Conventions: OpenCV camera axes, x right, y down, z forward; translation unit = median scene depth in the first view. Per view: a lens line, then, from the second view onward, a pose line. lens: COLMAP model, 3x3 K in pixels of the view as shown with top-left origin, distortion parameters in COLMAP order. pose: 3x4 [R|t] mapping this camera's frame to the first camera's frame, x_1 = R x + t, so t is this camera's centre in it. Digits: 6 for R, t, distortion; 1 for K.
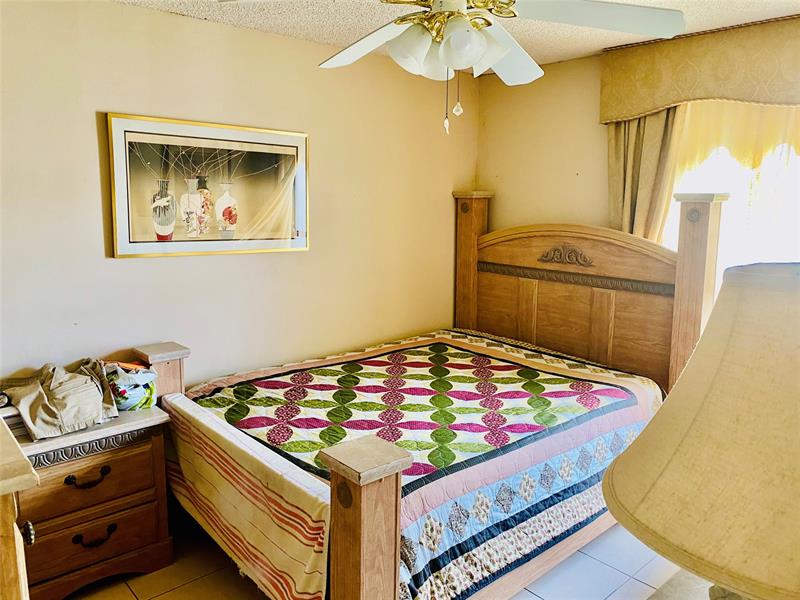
lens RADIAL K [[614.4, 0, 400.3], [0, 614.4, 300.4], [0, 0, 1]] dist [0.035454, -0.036145]
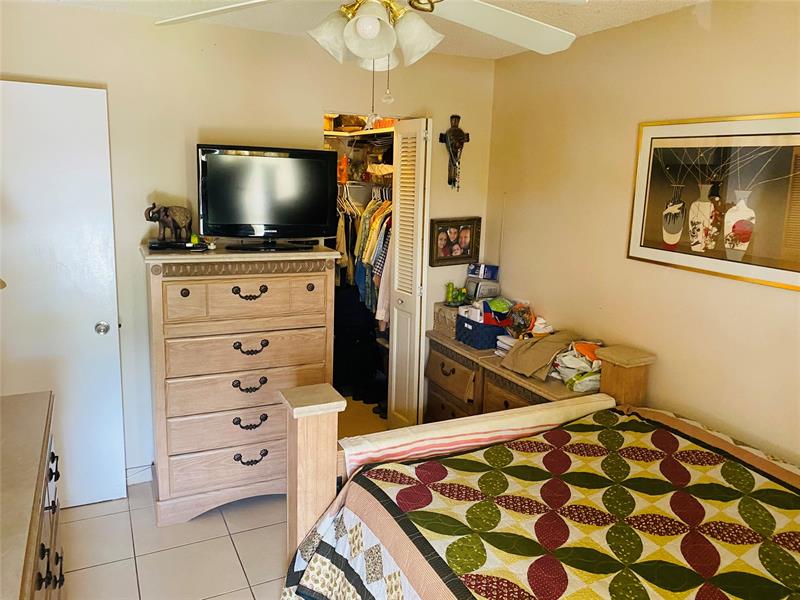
lens RADIAL K [[614.4, 0, 401.2], [0, 614.4, 296.9], [0, 0, 1]] dist [0.035454, -0.036145]
pose [[-0.219049, 0.162654, -0.962061, 0.617738], [-0.204472, 0.956461, 0.208263, -0.139139], [0.954049, 0.242334, -0.176254, 0.781600]]
